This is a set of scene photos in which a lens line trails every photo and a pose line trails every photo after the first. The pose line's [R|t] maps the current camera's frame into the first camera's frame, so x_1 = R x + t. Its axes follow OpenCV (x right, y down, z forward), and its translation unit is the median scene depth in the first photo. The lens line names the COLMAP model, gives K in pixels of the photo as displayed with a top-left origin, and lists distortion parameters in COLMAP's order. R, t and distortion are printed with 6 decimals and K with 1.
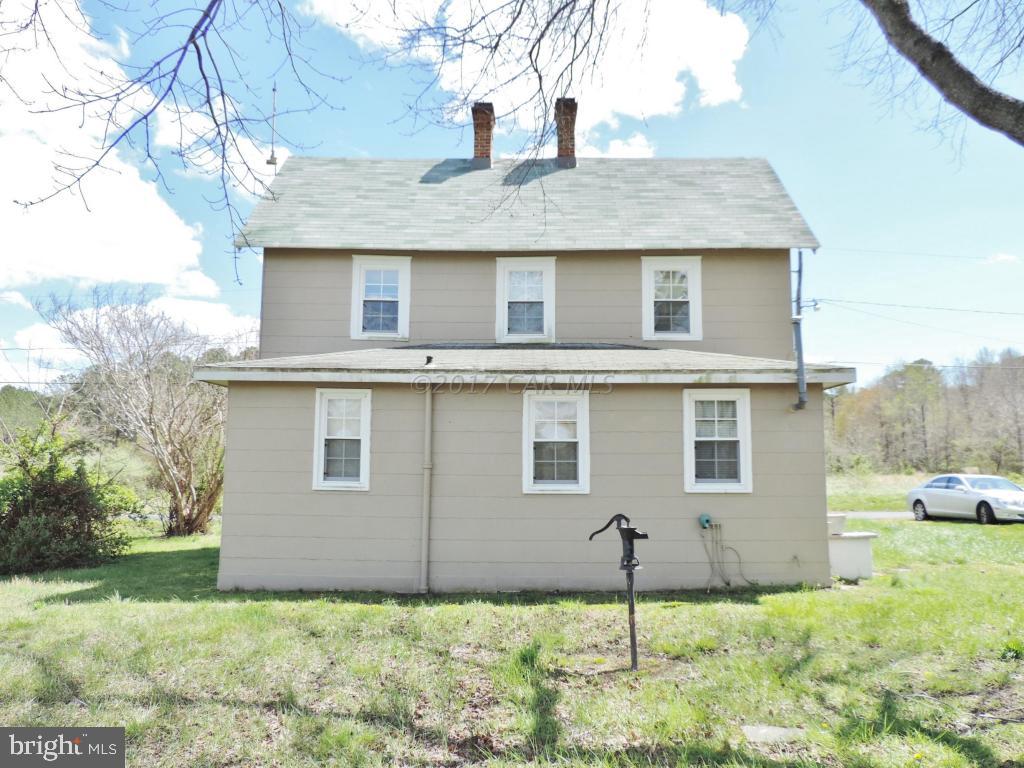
lens RADIAL K [[735.4, 0, 515.3], [0, 735.4, 388.1], [0, 0, 1]] dist [-0.005729, -0.011010]
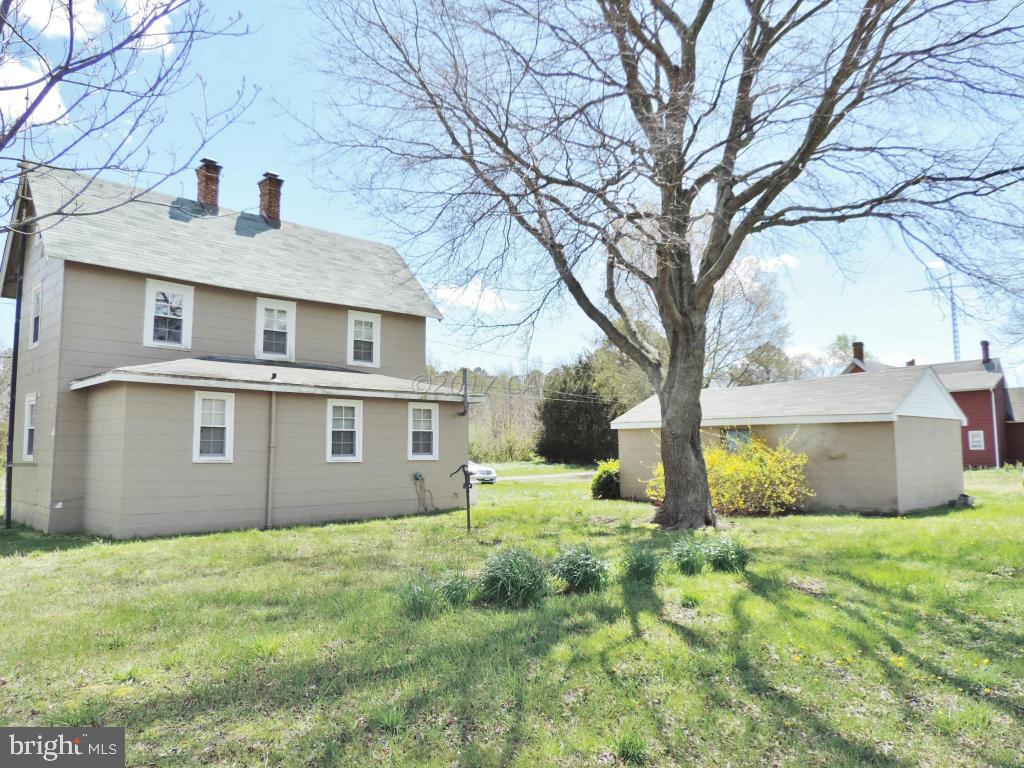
lens RADIAL K [[735.4, 0, 515.3], [0, 735.4, 388.1], [0, 0, 1]] dist [-0.005729, -0.011010]
pose [[0.707817, 0.054429, 0.704296, -0.805870], [-0.065767, 0.997774, -0.011014, -0.028558], [-0.703327, -0.038524, 0.709821, -0.417198]]
